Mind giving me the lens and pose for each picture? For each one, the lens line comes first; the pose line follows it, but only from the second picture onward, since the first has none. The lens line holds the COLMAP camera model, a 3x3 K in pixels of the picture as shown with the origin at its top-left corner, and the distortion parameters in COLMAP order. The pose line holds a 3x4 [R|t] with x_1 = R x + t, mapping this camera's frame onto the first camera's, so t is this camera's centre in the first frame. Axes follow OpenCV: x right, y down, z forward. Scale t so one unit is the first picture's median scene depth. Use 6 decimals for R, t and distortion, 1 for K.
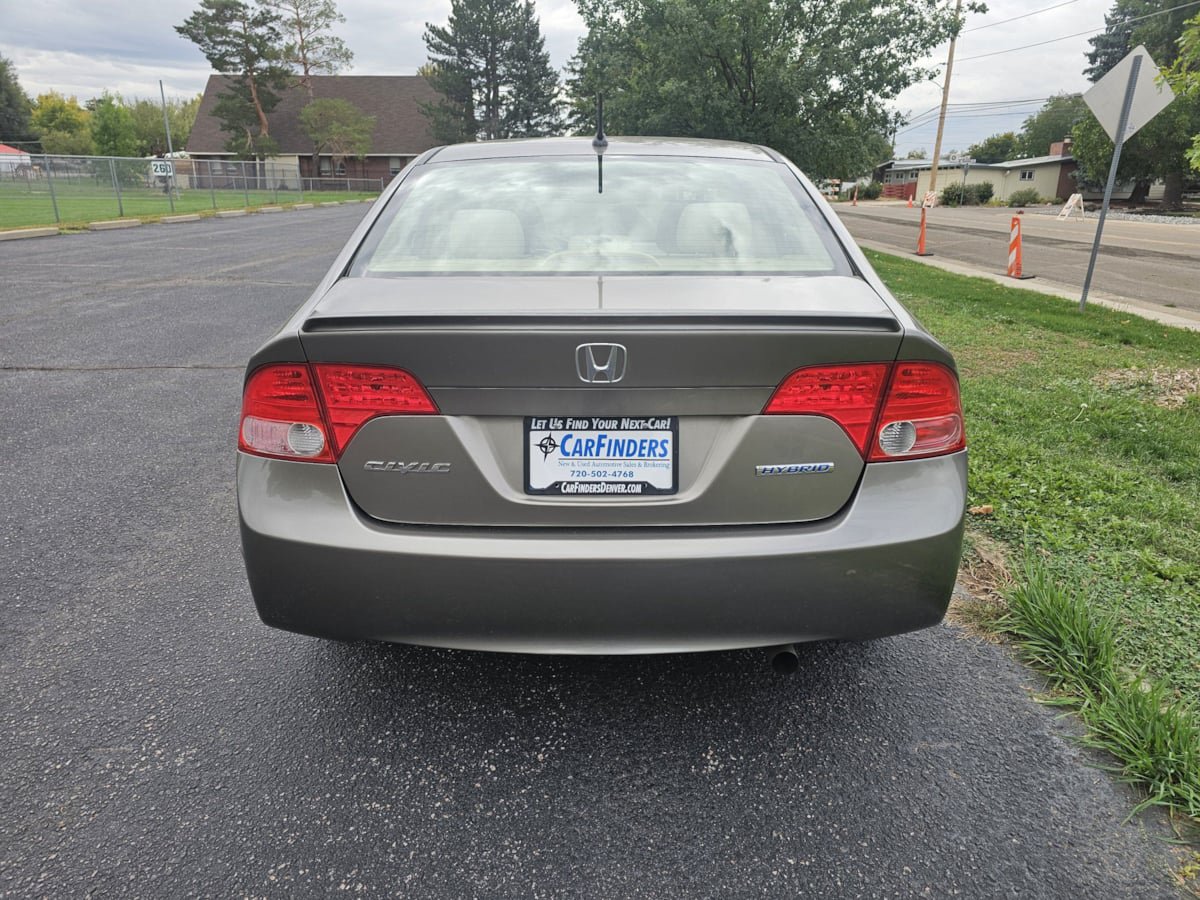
lens RADIAL K [[805.5, 0, 597.8], [0, 805.5, 447.0], [0, 0, 1]] dist [0.022651, -0.013010]
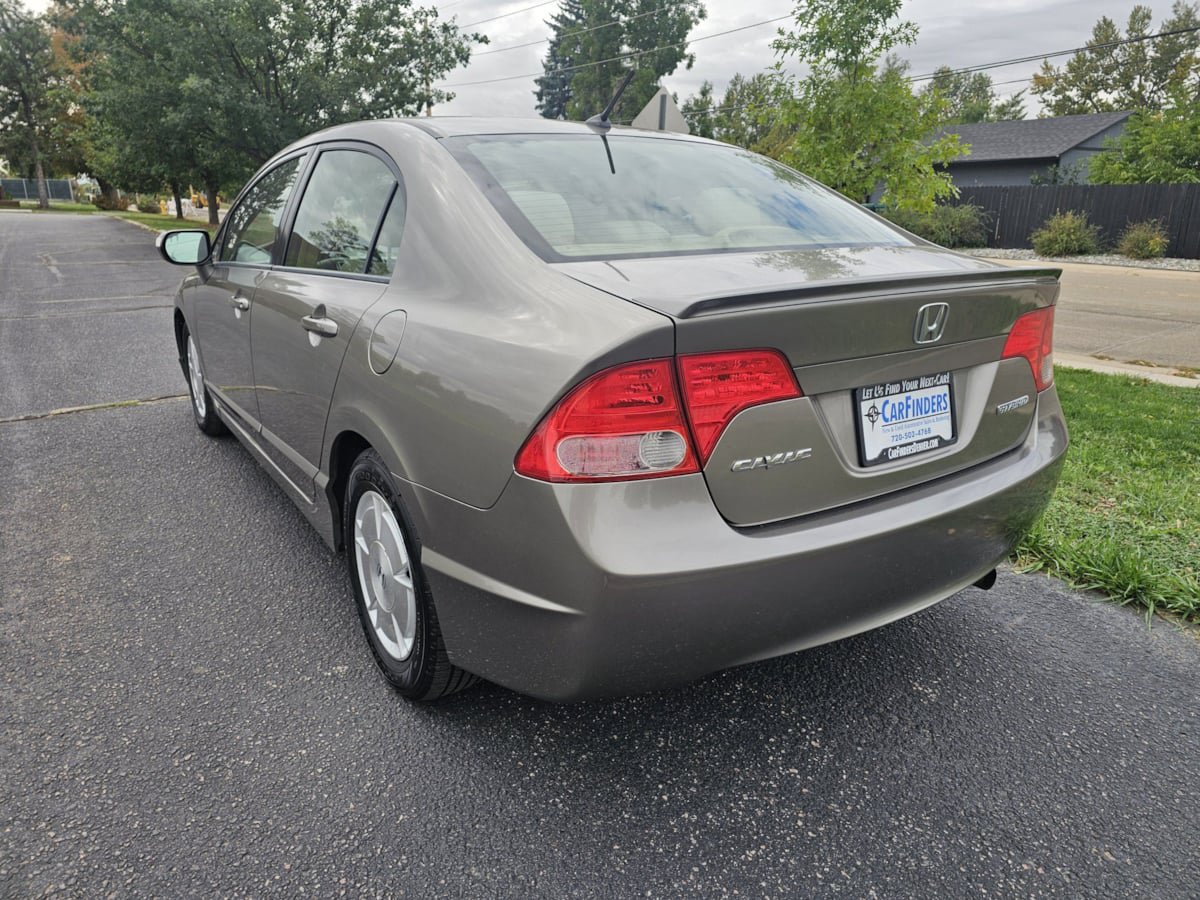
lens RADIAL K [[805.5, 0, 591.9], [0, 805.5, 459.0], [0, 0, 1]] dist [0.022651, -0.013010]
pose [[0.816438, -0.165974, 0.553066, -0.901843], [0.170565, 0.984380, 0.043622, -0.050053], [-0.551667, 0.058719, 0.831995, 0.369007]]
